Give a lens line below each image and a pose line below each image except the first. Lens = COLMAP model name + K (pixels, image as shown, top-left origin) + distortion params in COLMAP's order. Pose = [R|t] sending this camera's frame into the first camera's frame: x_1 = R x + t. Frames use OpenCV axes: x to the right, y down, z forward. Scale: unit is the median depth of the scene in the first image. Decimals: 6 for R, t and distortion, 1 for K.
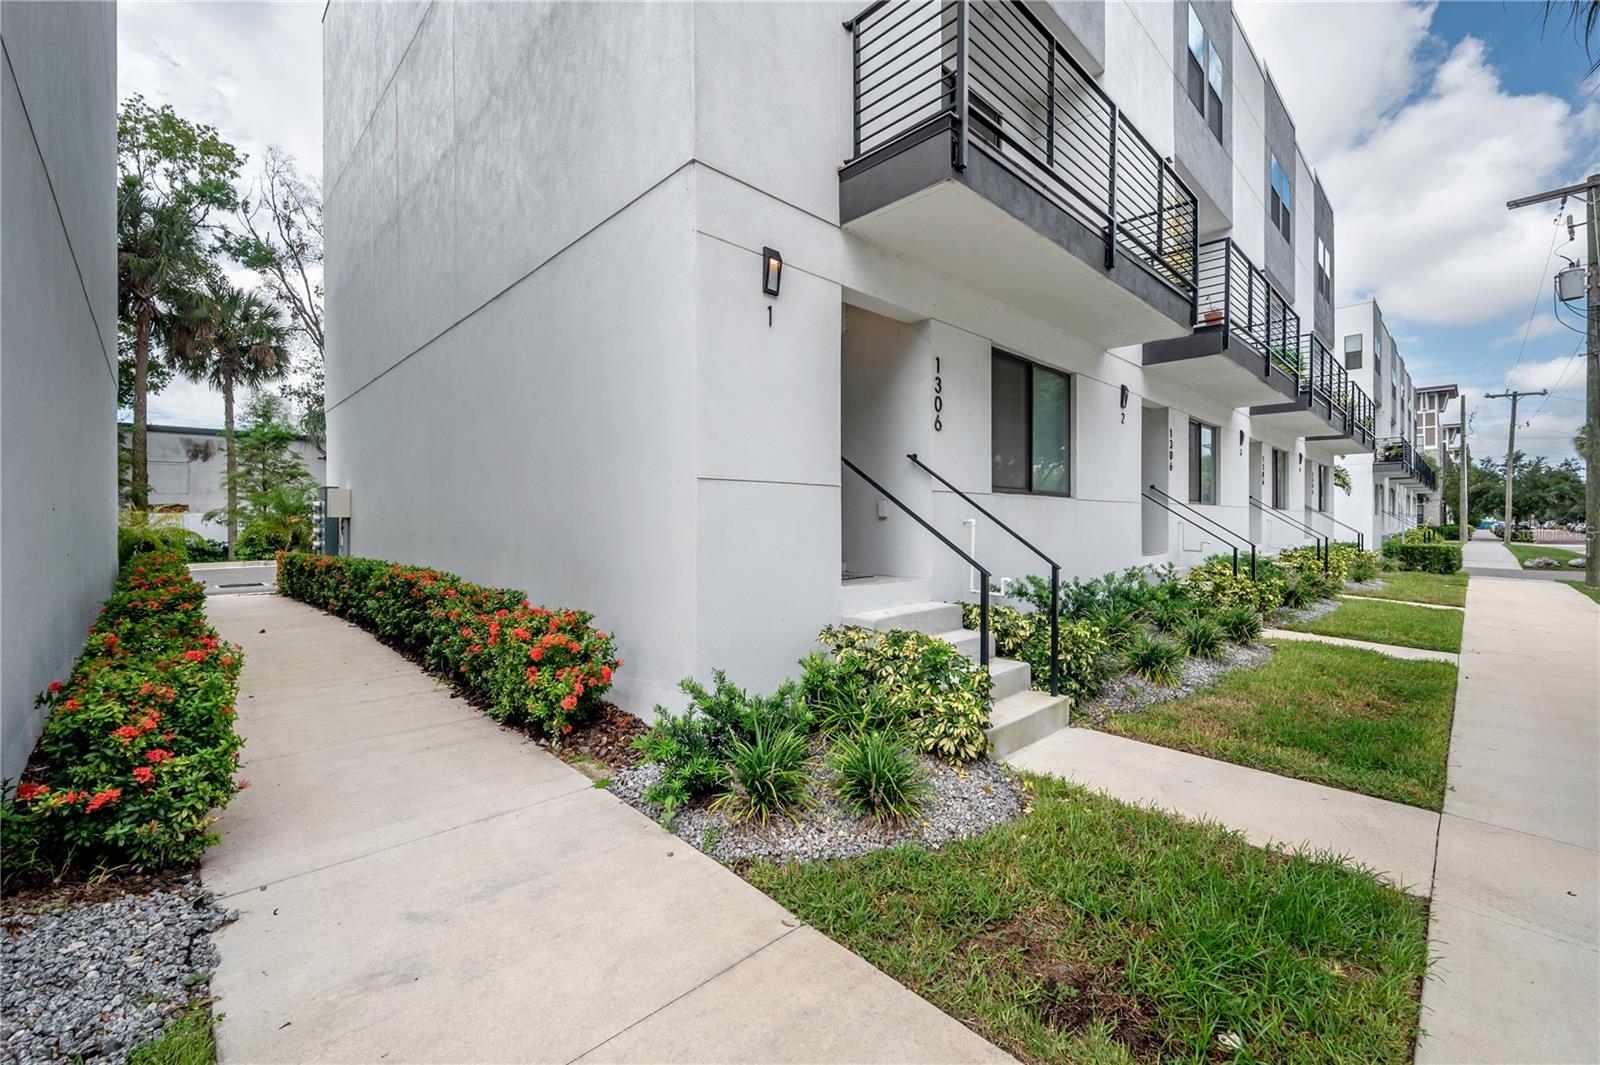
lens RADIAL K [[634.0, 0, 808.4], [0, 634.0, 518.2], [0, 0, 1]] dist [0.002389, -0.000433]
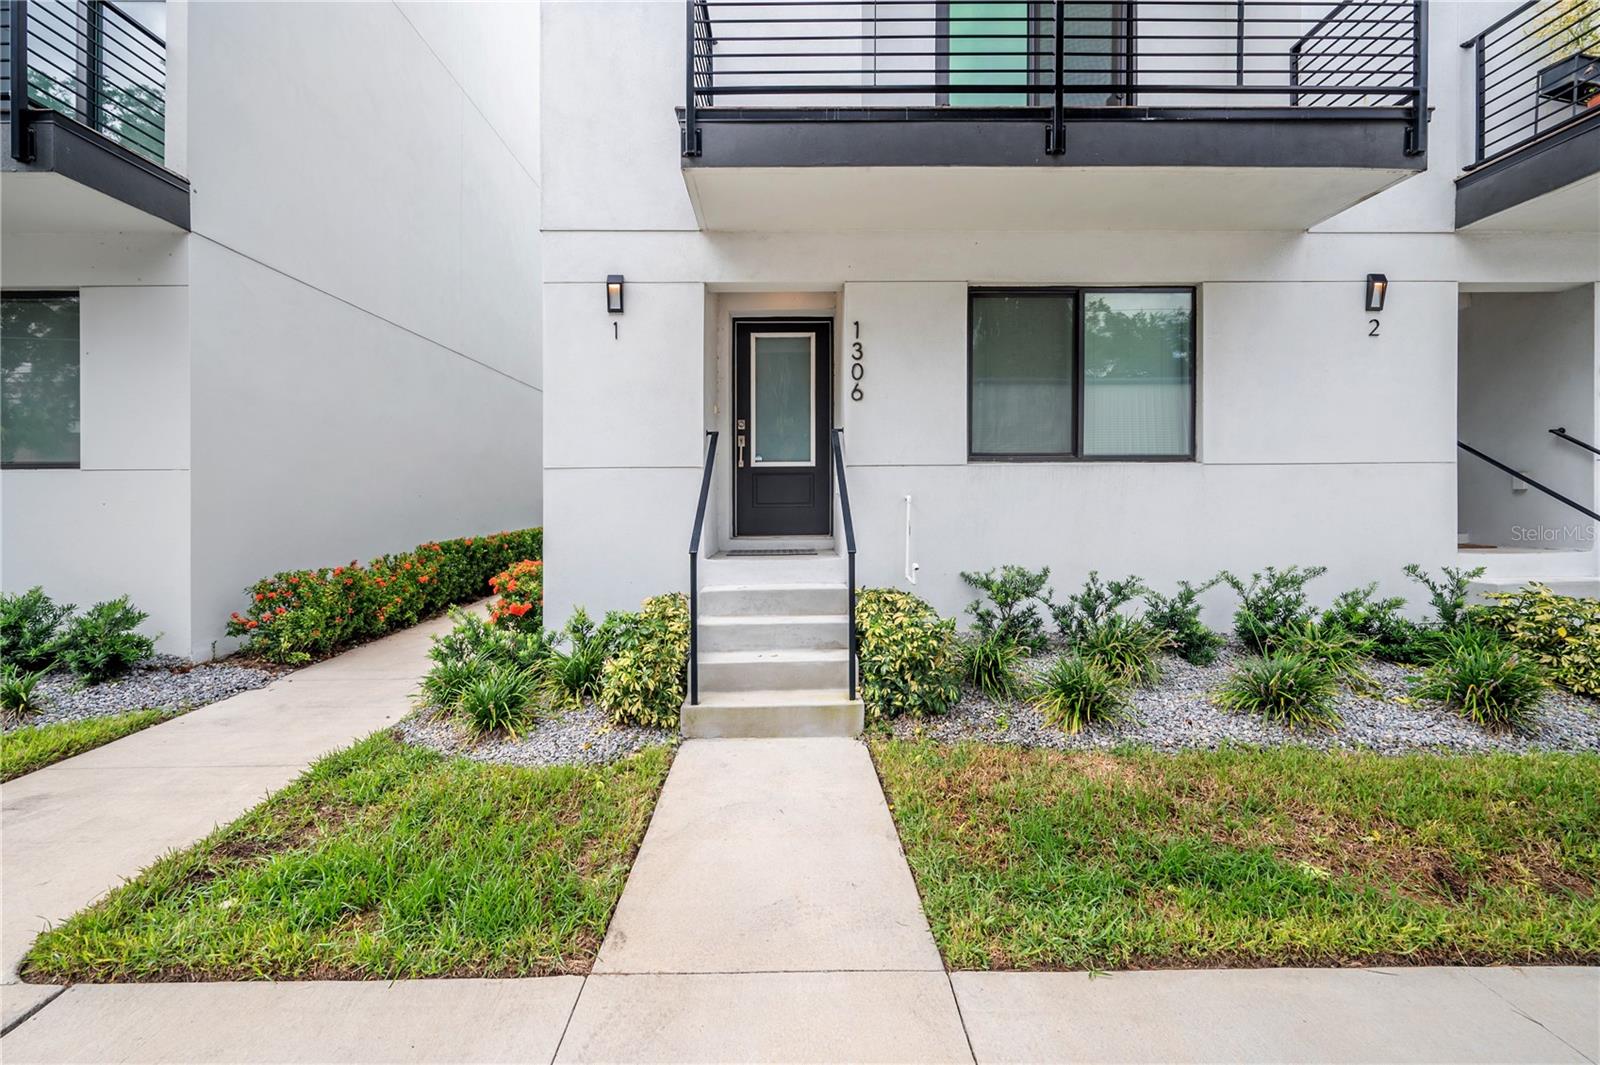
lens RADIAL K [[634.0, 0, 794.7], [0, 634.0, 489.5], [0, 0, 1]] dist [0.002389, -0.000433]
pose [[0.737569, -0.017886, -0.675035, 0.497003], [0.009584, 0.999826, -0.016019, 0.004084], [0.675204, 0.005346, 0.737612, 0.167420]]
